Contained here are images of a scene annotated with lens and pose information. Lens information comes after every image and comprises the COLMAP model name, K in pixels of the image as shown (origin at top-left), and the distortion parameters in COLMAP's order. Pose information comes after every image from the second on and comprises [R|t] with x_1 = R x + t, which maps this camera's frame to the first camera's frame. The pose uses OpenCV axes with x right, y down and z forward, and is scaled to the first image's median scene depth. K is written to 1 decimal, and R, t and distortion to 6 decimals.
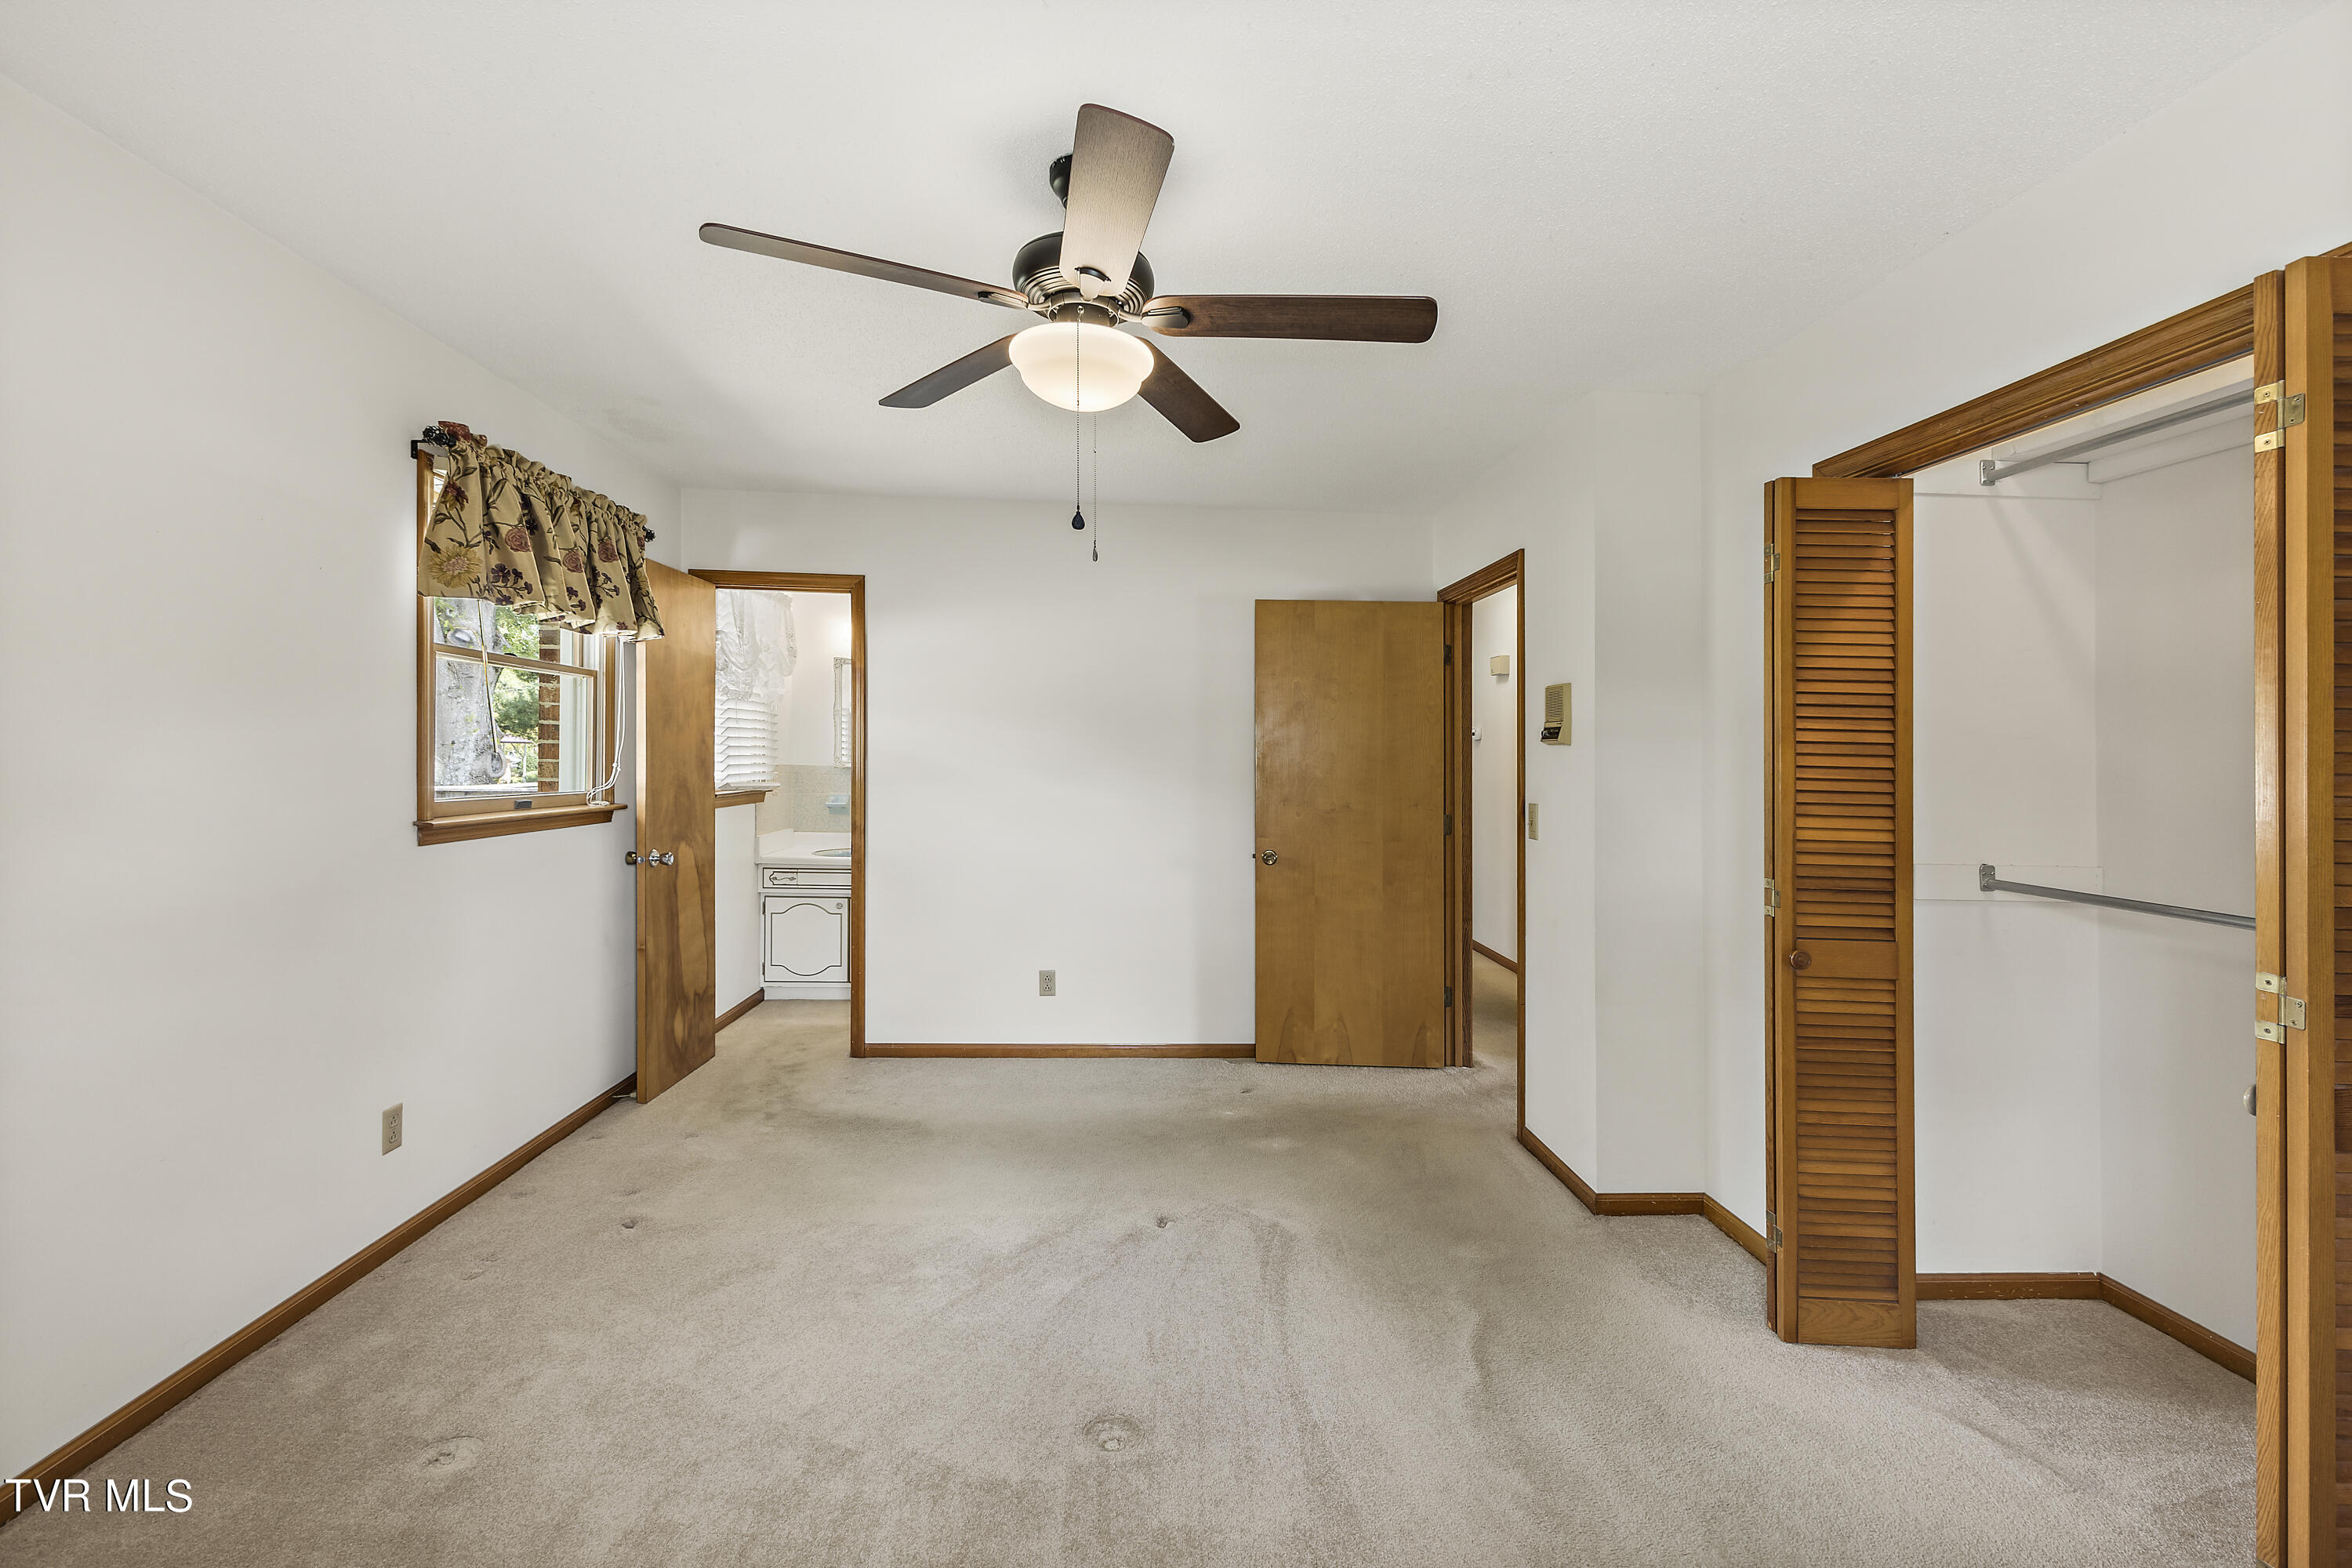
lens RADIAL K [[1048.7, 0, 1188.2], [0, 1048.7, 749.1], [0, 0, 1]] dist [0.008071, -0.003195]
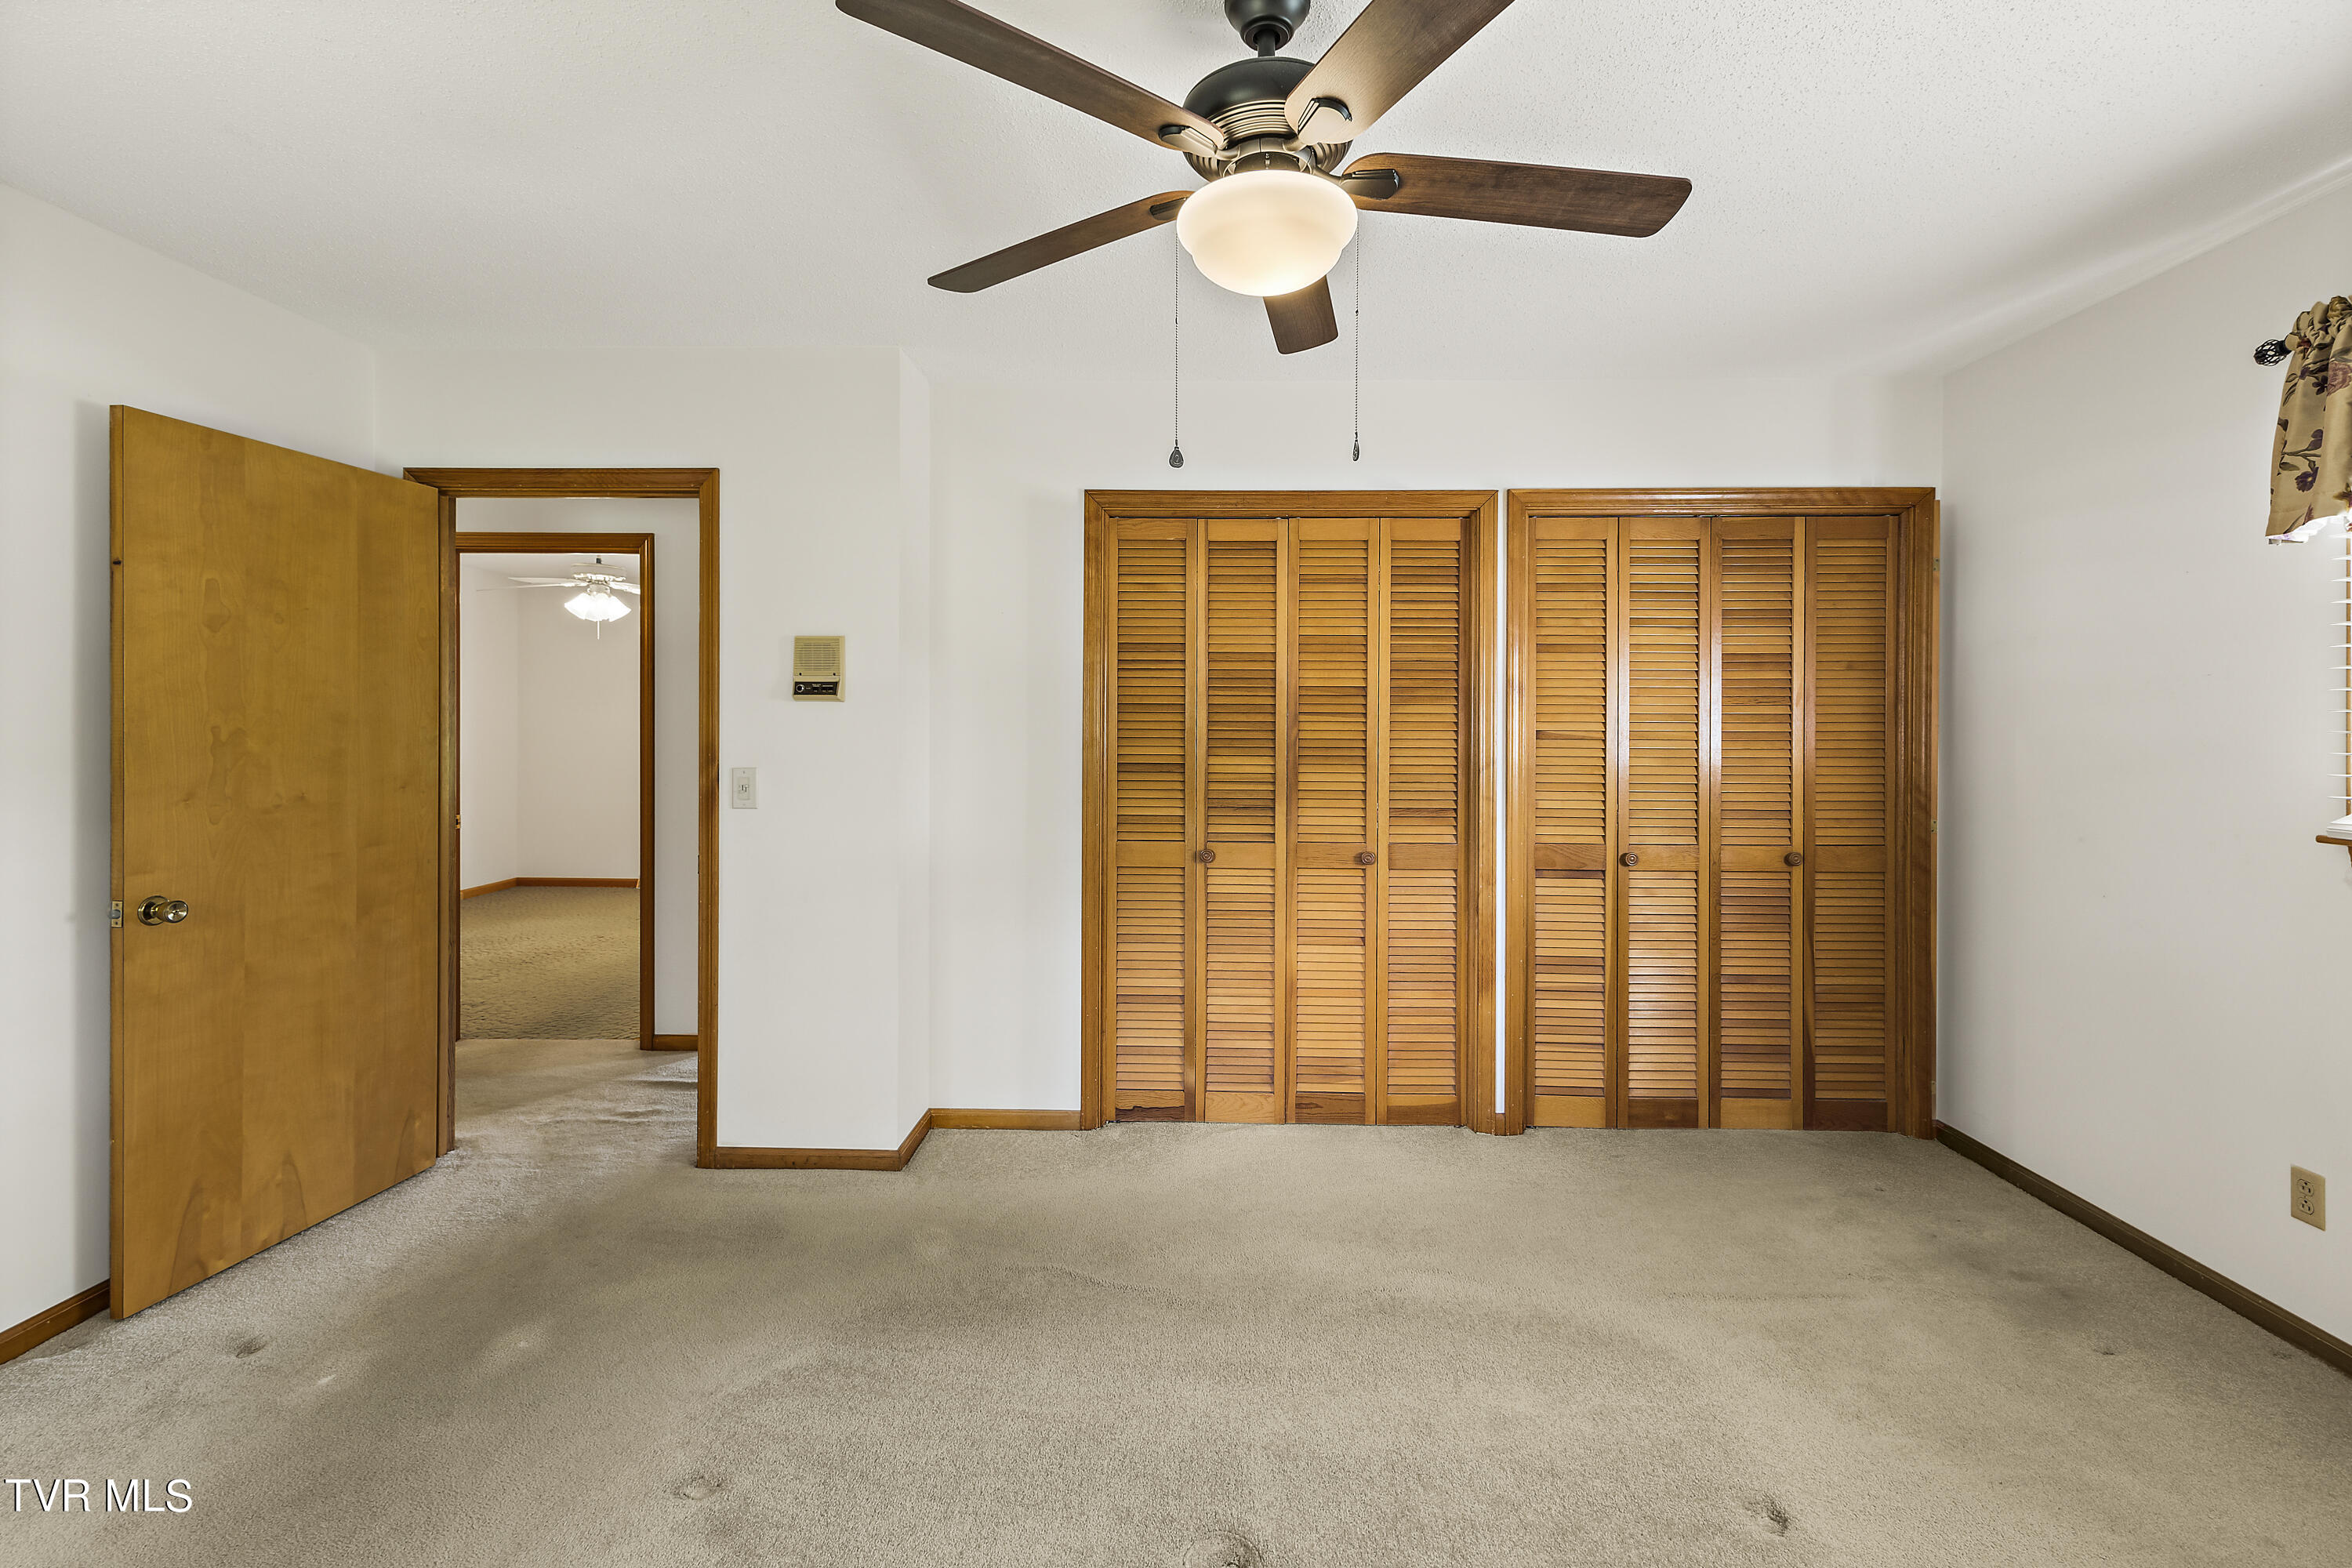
lens RADIAL K [[1048.7, 0, 1195.9], [0, 1048.7, 707.0], [0, 0, 1]] dist [0.008071, -0.003195]
pose [[0.064074, -0.005700, 0.997929, -0.413191], [-0.008679, 0.999943, 0.006269, -0.005629], [-0.997907, -0.009063, 0.064021, 0.457096]]
